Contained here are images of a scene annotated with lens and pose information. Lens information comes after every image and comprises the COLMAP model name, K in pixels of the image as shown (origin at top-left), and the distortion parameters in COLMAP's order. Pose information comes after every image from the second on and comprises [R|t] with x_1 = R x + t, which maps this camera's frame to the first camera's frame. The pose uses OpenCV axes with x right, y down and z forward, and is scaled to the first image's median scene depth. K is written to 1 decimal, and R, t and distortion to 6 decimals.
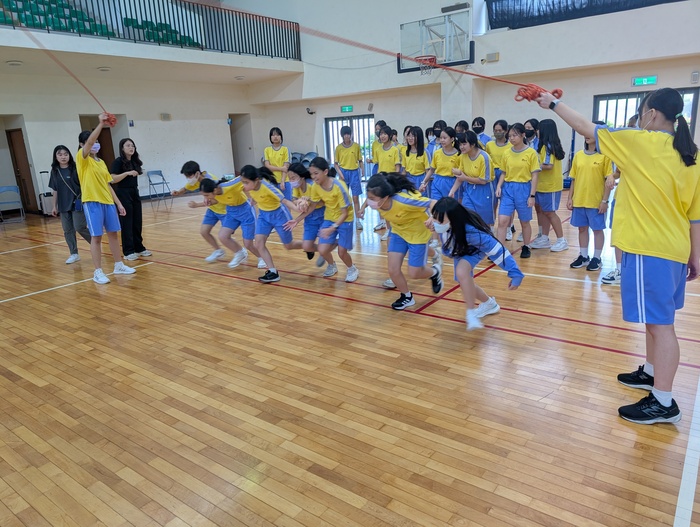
lens RADIAL K [[512.5, 0, 350.0], [0, 512.5, 263.5], [0, 0, 1]] dist [-0.001406, -0.003610]
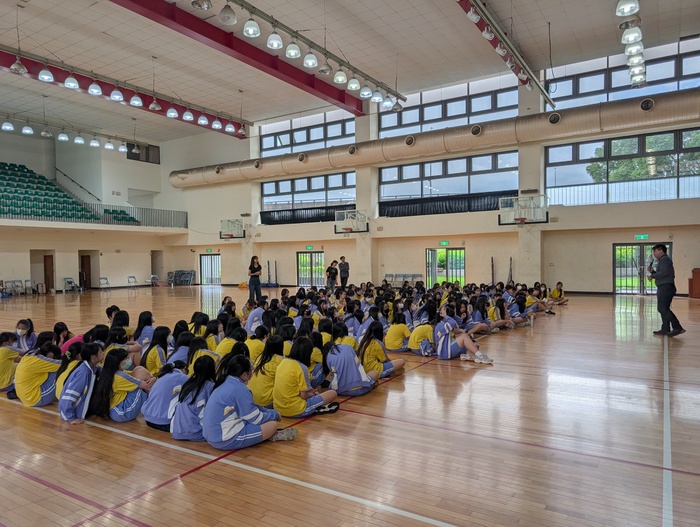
lens RADIAL K [[512.5, 0, 350.0], [0, 512.5, 263.5], [0, 0, 1]] dist [-0.001406, -0.003610]
pose [[0.994516, 0.037969, 0.097452, 0.411364], [-0.013494, 0.970568, -0.240448, 0.272228], [-0.103713, 0.237814, 0.965758, -1.197573]]
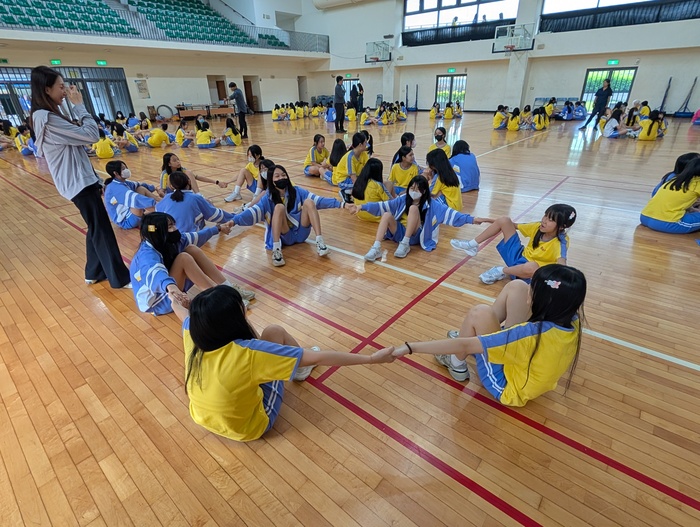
lens RADIAL K [[371.1, 0, 350.0], [0, 371.1, 263.5], [0, 0, 1]] dist [0.036761, -0.024055]
pose [[0.996572, 0.062648, -0.054032, 0.169592], [-0.050815, 0.978926, 0.197790, 0.226497], [0.065285, -0.194367, 0.978754, -0.955886]]
